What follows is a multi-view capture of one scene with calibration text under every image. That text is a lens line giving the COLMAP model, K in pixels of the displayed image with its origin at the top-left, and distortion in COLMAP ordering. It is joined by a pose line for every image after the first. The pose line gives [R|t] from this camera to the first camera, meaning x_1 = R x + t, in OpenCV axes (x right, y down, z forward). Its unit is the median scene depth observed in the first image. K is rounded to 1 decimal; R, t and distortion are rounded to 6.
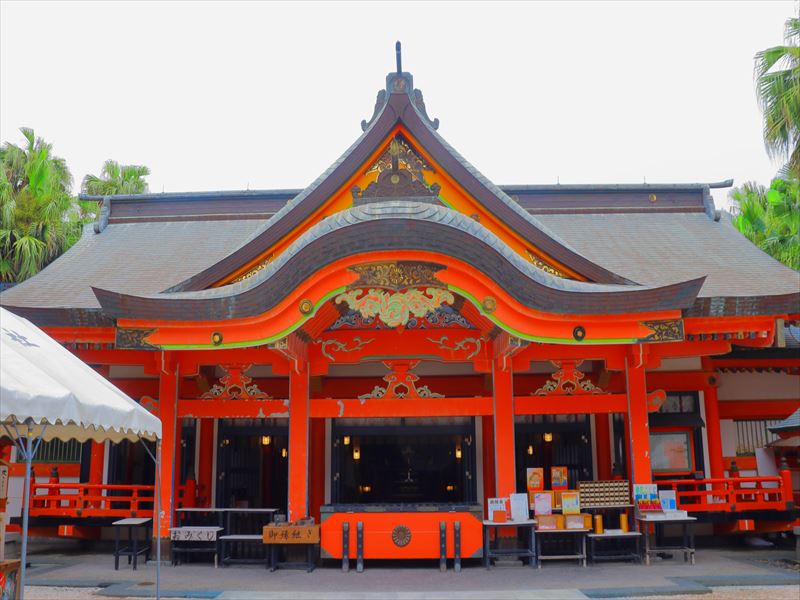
lens RADIAL K [[810.7, 0, 400.0], [0, 810.7, 300.0], [0, 0, 1]] dist [-0.160100, -0.000294]
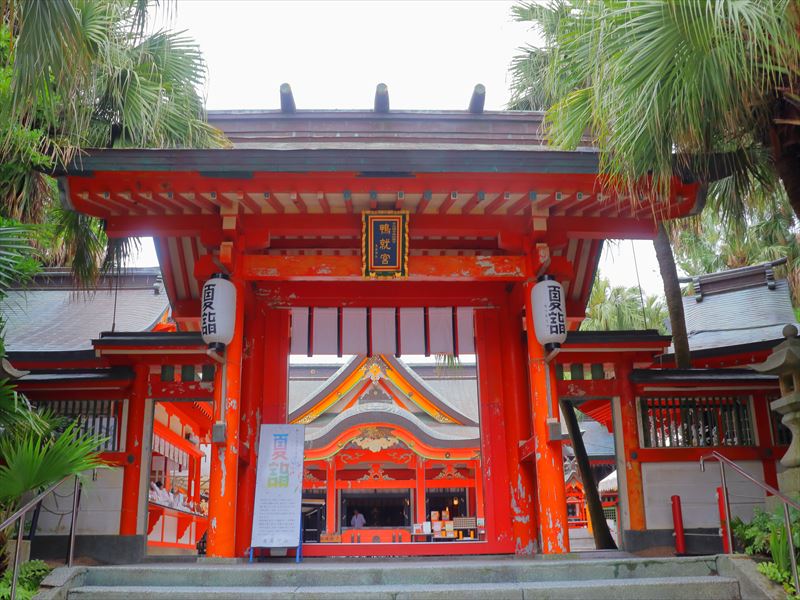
lens RADIAL K [[810.7, 0, 400.0], [0, 810.7, 300.0], [0, 0, 1]] dist [-0.160100, -0.000294]
pose [[0.998679, 0.012605, 0.049815, -0.052230], [-0.007861, 0.995513, -0.094294, -0.177145], [-0.050780, 0.093778, 0.994297, -1.349770]]
